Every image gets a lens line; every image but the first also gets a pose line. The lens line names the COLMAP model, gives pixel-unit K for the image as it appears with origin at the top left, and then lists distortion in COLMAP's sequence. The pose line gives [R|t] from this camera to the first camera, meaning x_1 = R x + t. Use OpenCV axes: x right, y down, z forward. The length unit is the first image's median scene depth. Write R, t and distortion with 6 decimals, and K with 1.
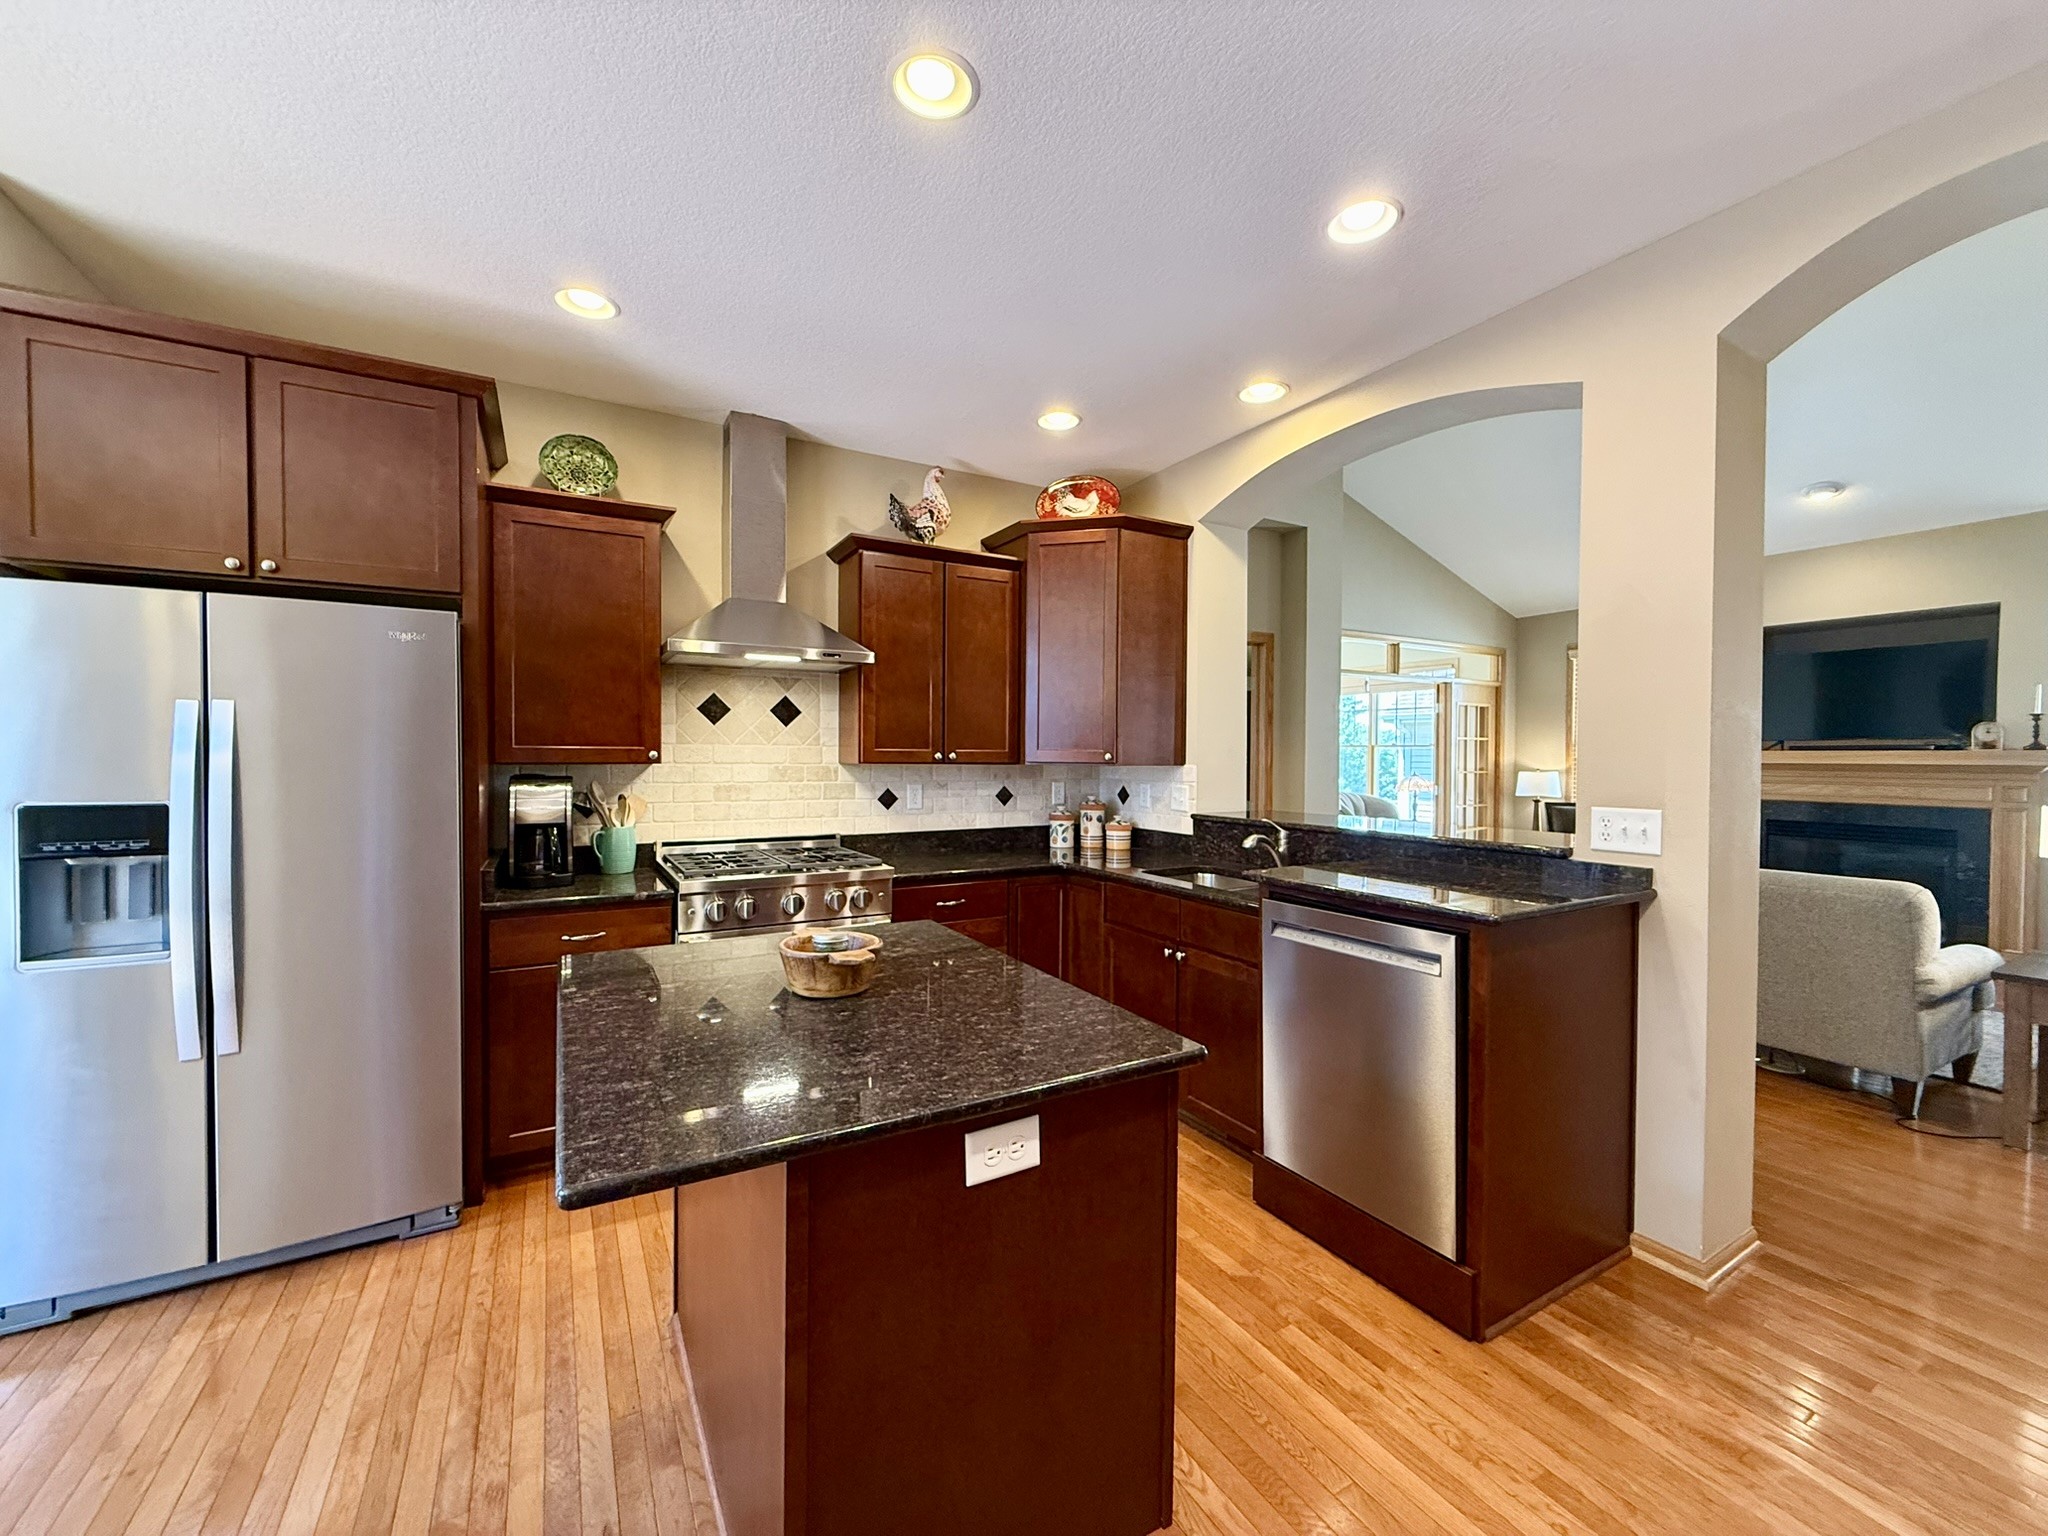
lens RADIAL K [[817.7, 0, 1024.6], [0, 817.7, 770.3], [0, 0, 1]] dist [0.003170, -0.000220]
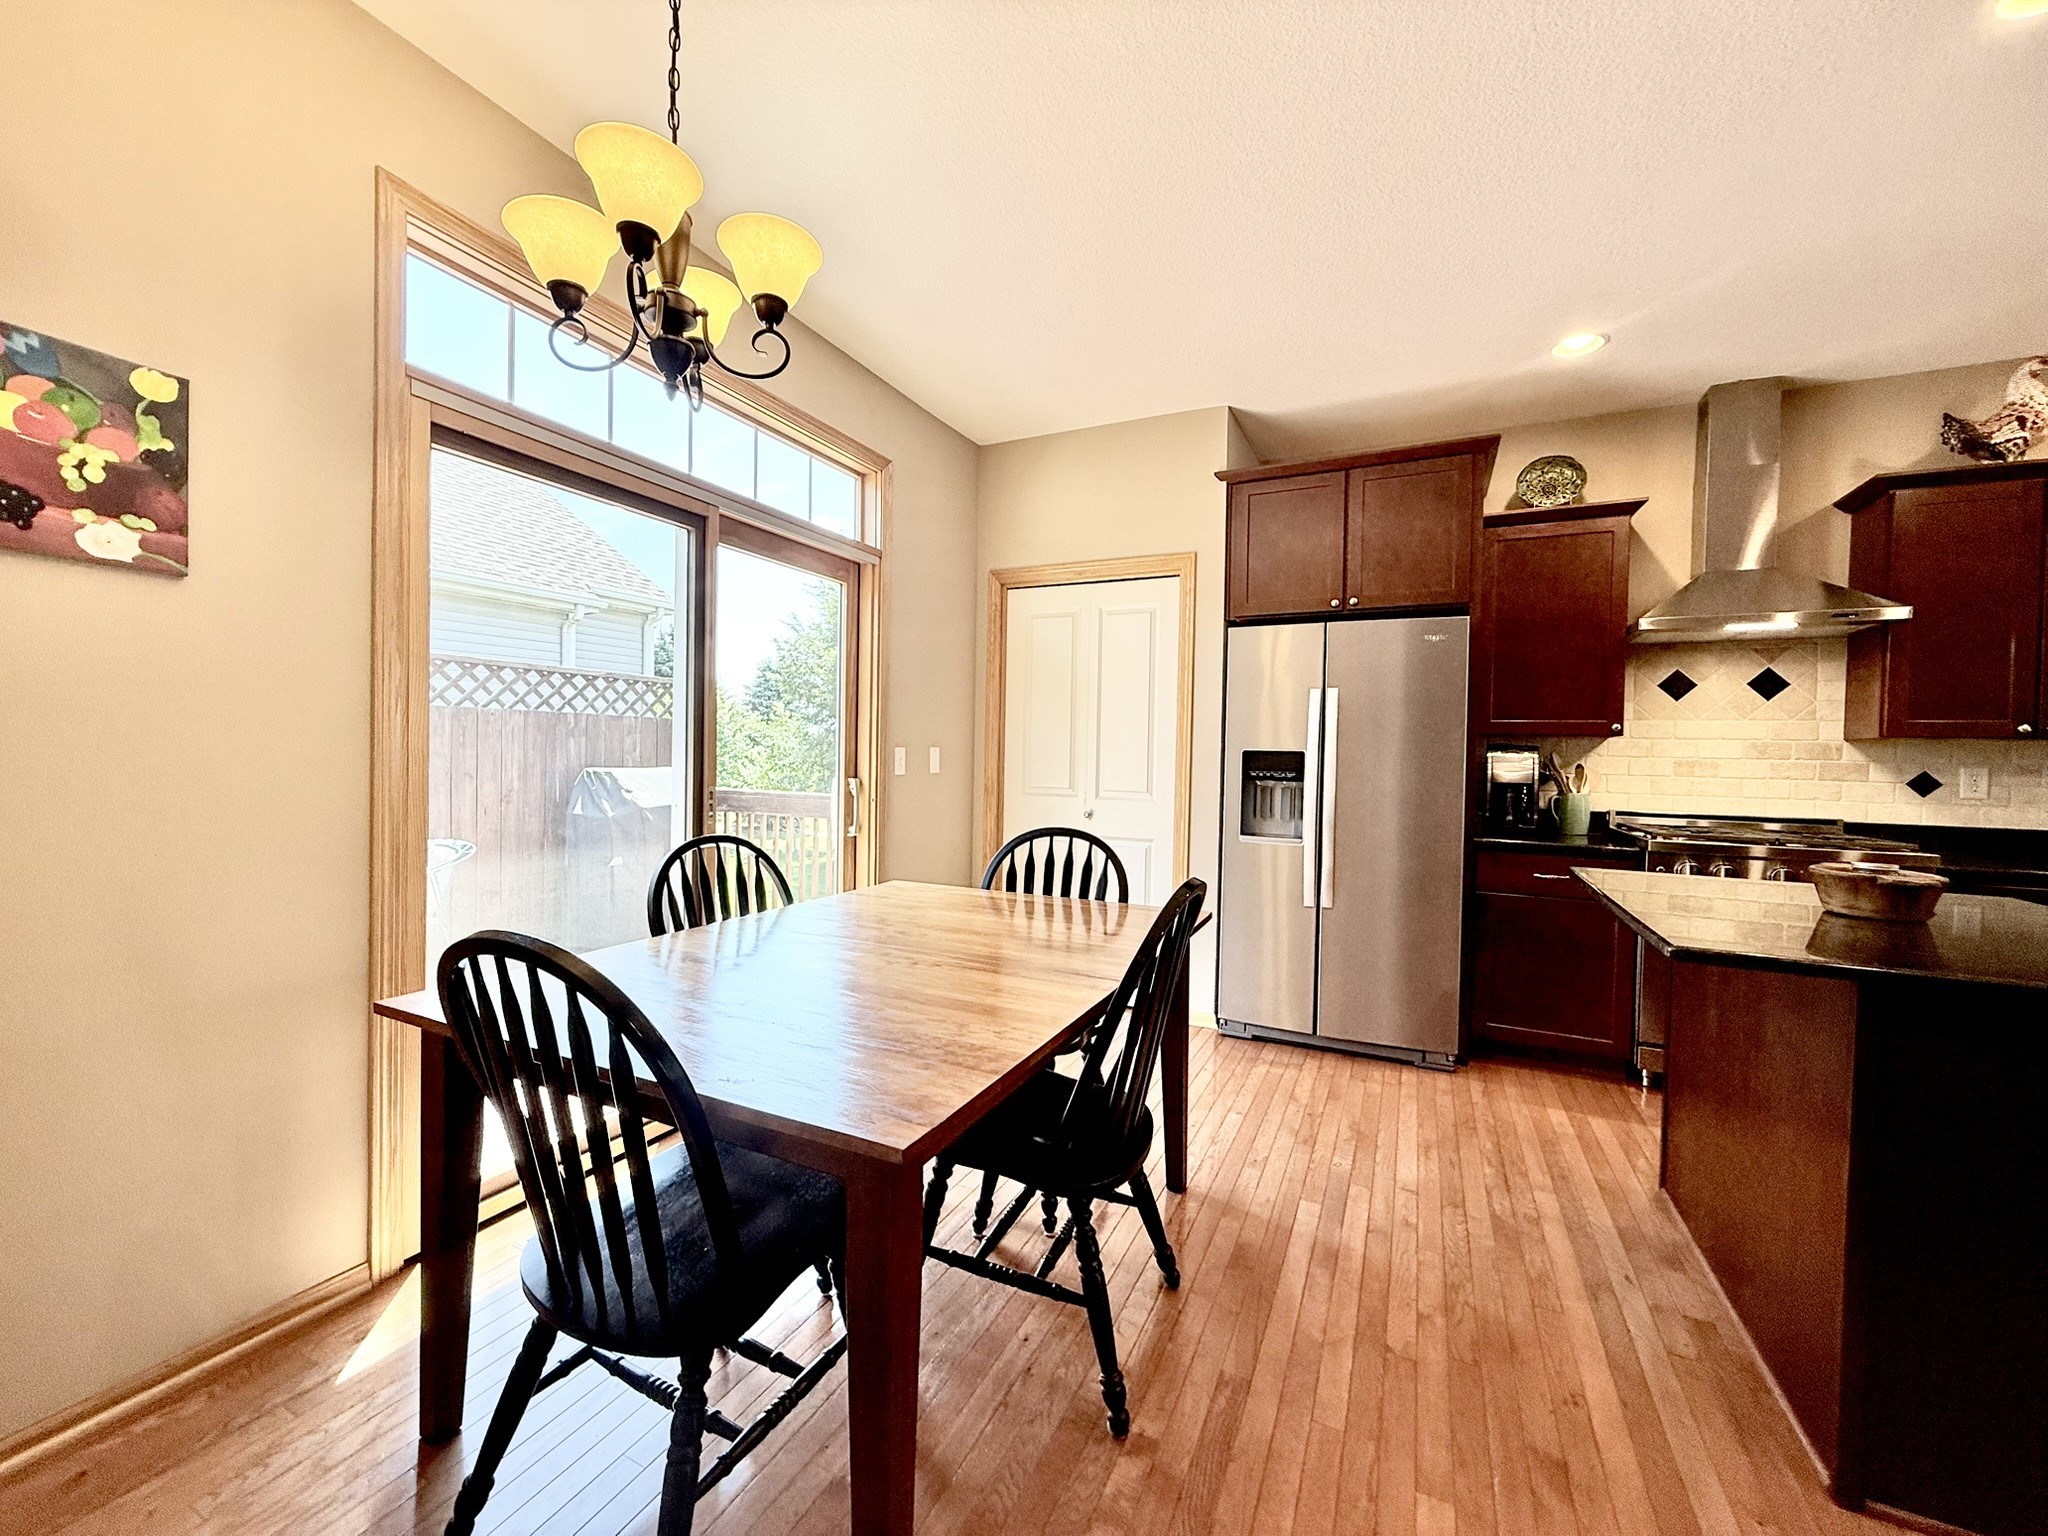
lens RADIAL K [[817.7, 0, 1019.8], [0, 817.7, 771.7], [0, 0, 1]] dist [0.003170, -0.000220]
pose [[0.559898, 0.021641, -0.828279, 0.009109], [-0.035004, 0.999384, 0.002450, 0.062794], [0.827822, 0.027622, 0.560310, -0.263518]]
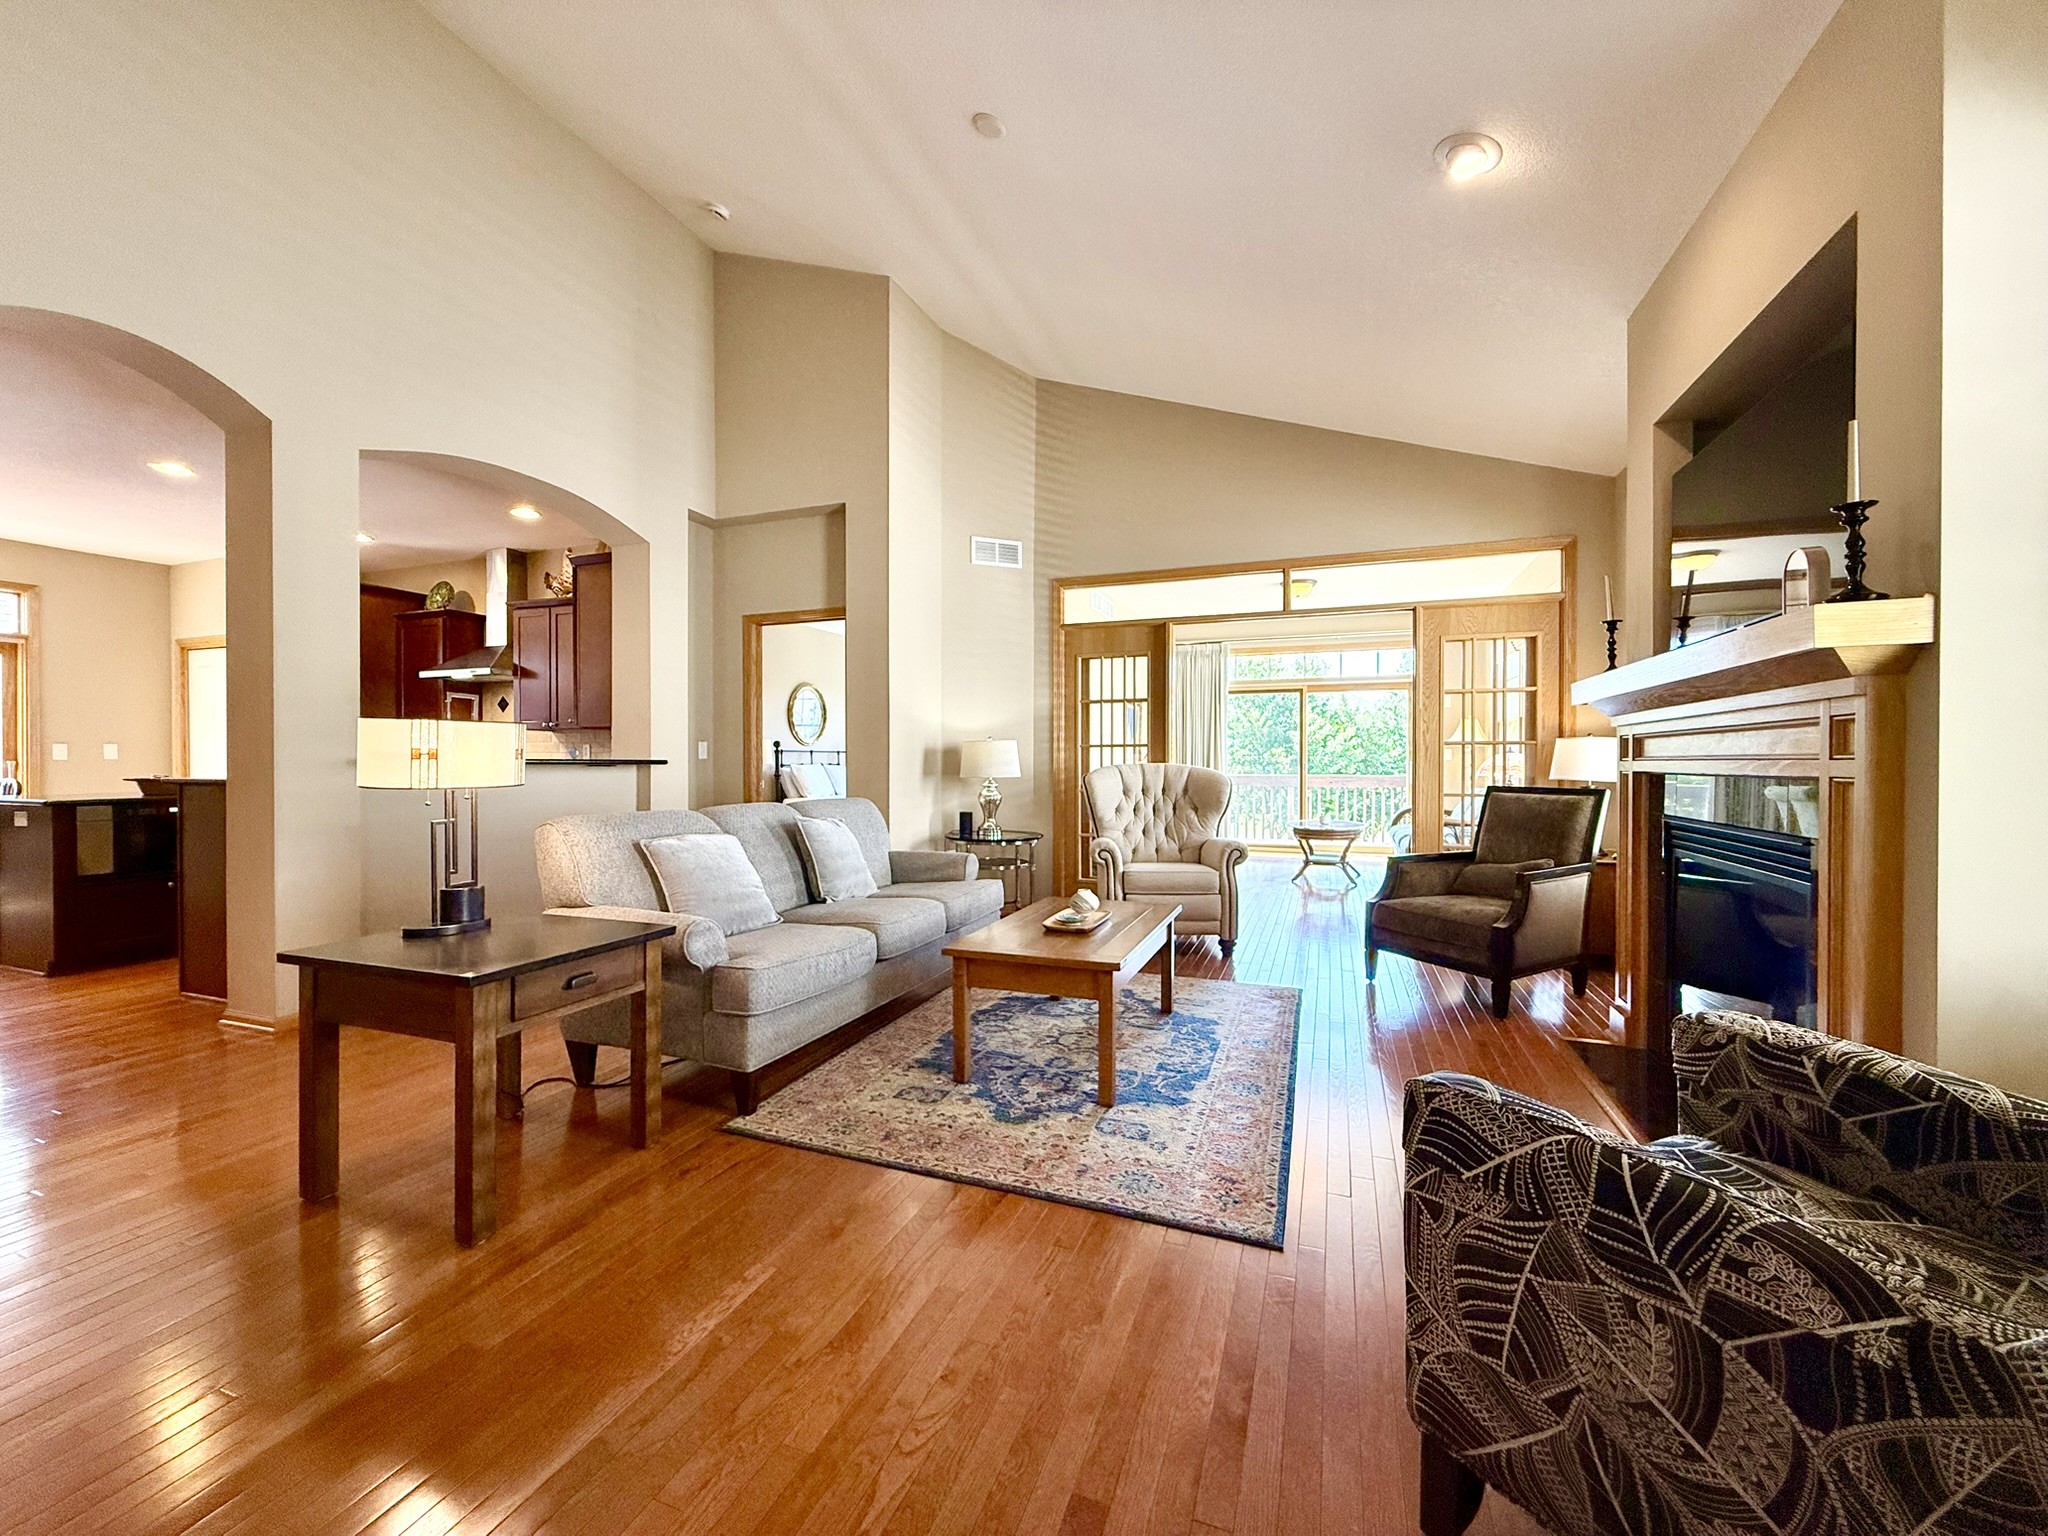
lens RADIAL K [[817.7, 0, 1014.5], [0, 817.7, 766.1], [0, 0, 1]] dist [0.003170, -0.000220]
pose [[0.627208, -0.000996, -0.778851, 2.013490], [-0.014967, 0.999799, -0.013332, 0.083917], [0.778708, 0.020019, 0.627067, 0.788563]]
